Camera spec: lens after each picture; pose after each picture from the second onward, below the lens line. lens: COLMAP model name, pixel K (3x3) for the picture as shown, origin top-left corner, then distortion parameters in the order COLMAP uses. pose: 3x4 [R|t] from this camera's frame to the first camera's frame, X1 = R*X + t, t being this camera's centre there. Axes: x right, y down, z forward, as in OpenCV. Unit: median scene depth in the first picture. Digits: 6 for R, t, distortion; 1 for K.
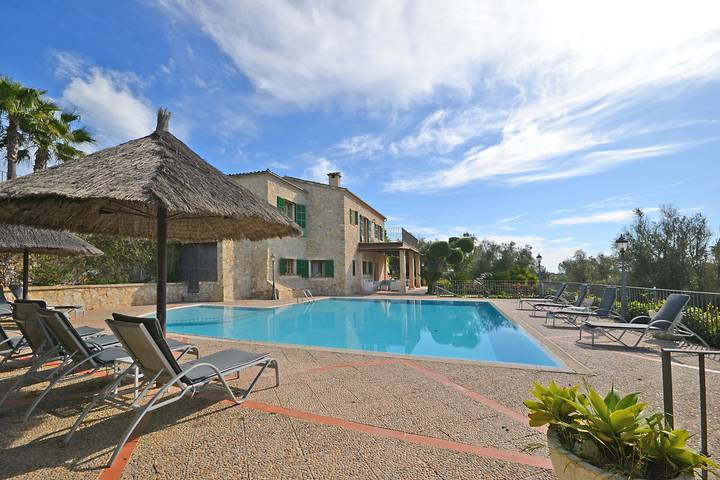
lens RADIAL K [[366.6, 0, 360.0], [0, 366.6, 240.0], [0, 0, 1]] dist [0.009737, 0.000403]
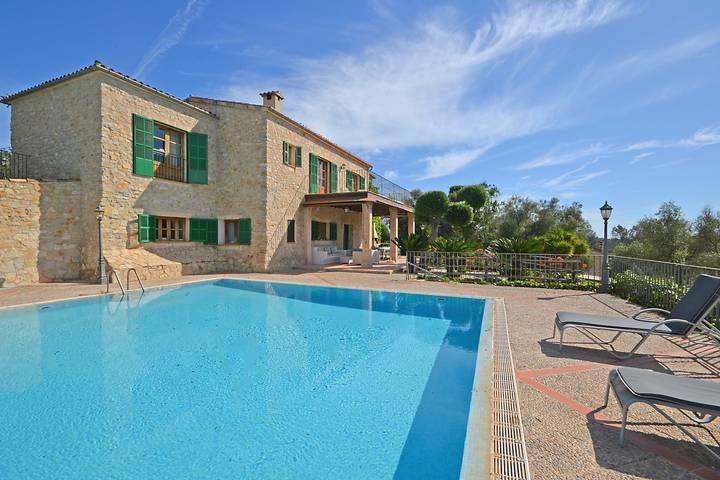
lens RADIAL K [[309.6, 0, 360.0], [0, 309.6, 240.0], [0, 0, 1]] dist [0.001205, 0.000038]
pose [[0.984967, 0.004009, -0.172693, 0.199278], [0.012626, 0.995386, 0.095118, 0.038917], [0.172278, -0.095869, 0.980372, 0.451378]]
